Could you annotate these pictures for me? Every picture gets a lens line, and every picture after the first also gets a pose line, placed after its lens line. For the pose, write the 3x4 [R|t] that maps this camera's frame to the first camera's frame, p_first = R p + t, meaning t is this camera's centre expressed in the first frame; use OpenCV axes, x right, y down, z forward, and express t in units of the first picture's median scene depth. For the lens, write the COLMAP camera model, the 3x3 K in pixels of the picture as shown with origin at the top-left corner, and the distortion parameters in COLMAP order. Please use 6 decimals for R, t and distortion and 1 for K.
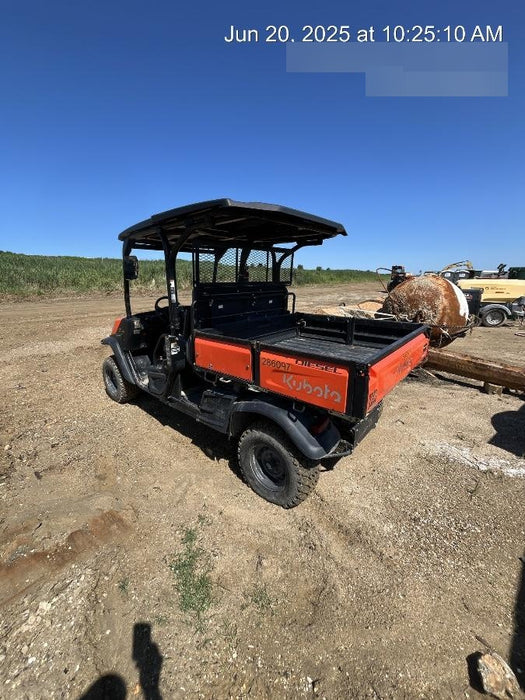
lens RADIAL K [[277.4, 0, 262.2], [0, 277.4, 343.8], [0, 0, 1]] dist [0.000269, -0.000011]
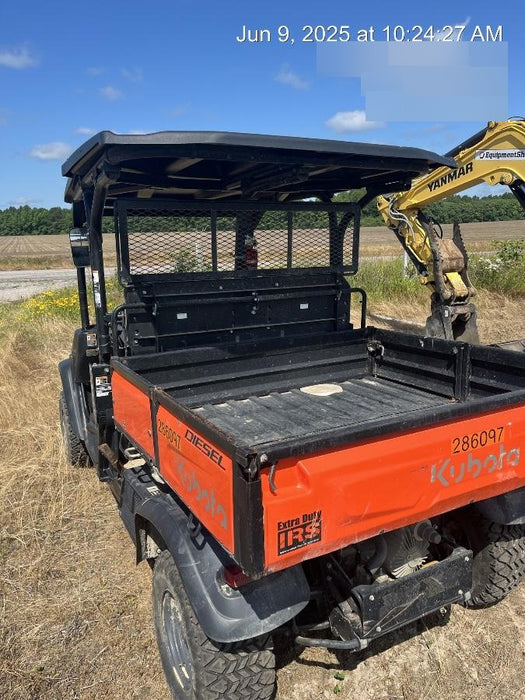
lens RADIAL K [[517.4, 0, 262.5], [0, 517.4, 350.0], [0, 0, 1]] dist [0.000861, -0.000295]
pose [[0.935824, 0.042149, -0.349940, 0.302589], [-0.057187, 0.997826, -0.032746, -0.034660], [0.347799, 0.050657, 0.936200, 0.076763]]
